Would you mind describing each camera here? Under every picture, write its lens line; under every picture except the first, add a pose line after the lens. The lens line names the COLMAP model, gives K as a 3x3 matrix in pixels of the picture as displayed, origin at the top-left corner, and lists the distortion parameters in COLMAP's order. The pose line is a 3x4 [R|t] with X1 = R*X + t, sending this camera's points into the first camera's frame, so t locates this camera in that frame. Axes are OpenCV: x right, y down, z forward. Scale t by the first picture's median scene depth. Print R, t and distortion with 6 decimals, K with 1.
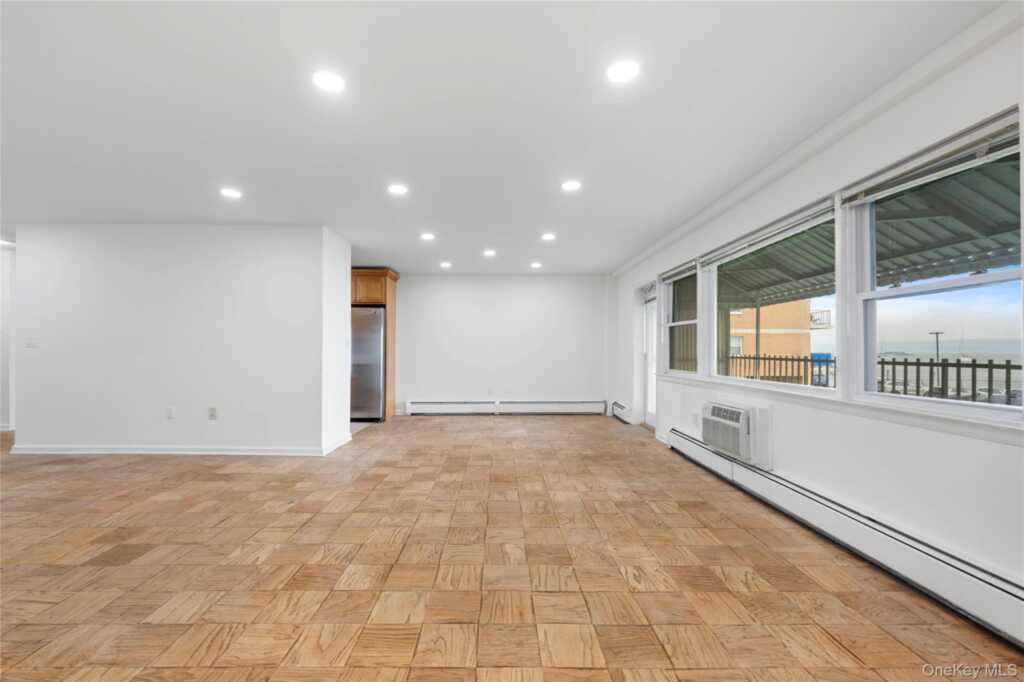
lens RADIAL K [[418.2, 0, 506.0], [0, 418.2, 337.5], [0, 0, 1]] dist [-0.002026, -0.000254]
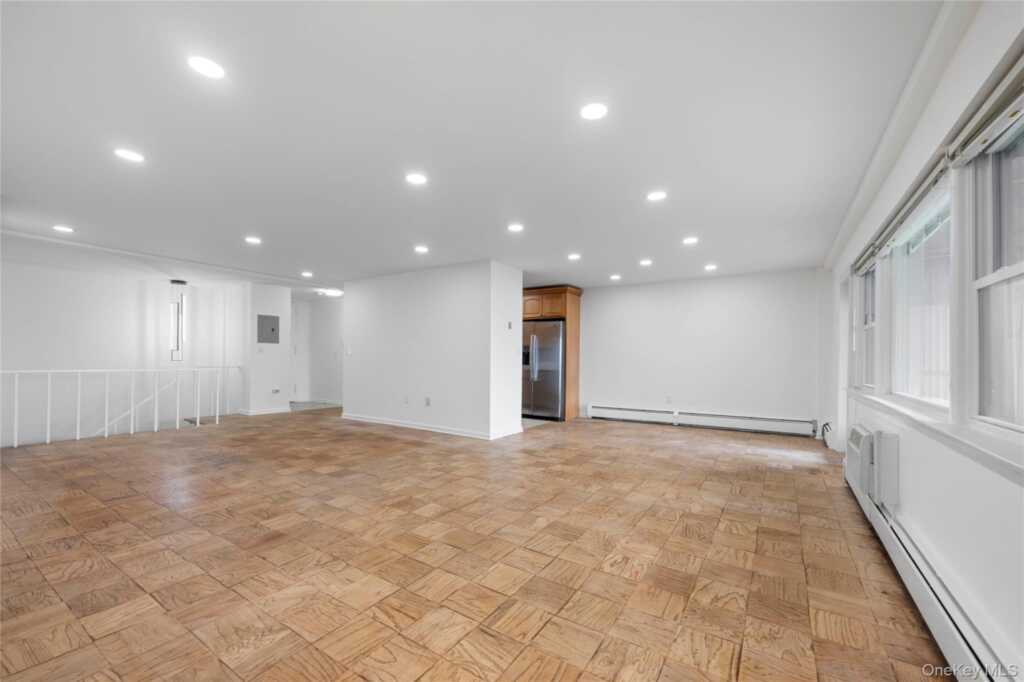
lens RADIAL K [[420.0, 0, 512.7], [0, 420.0, 352.5], [0, 0, 1]] dist [-0.000883, -0.000038]
pose [[0.832021, -0.002943, -0.554737, 0.467270], [0.010490, 0.999891, 0.010429, 0.002565], [0.554645, -0.014496, 0.831961, -0.042172]]
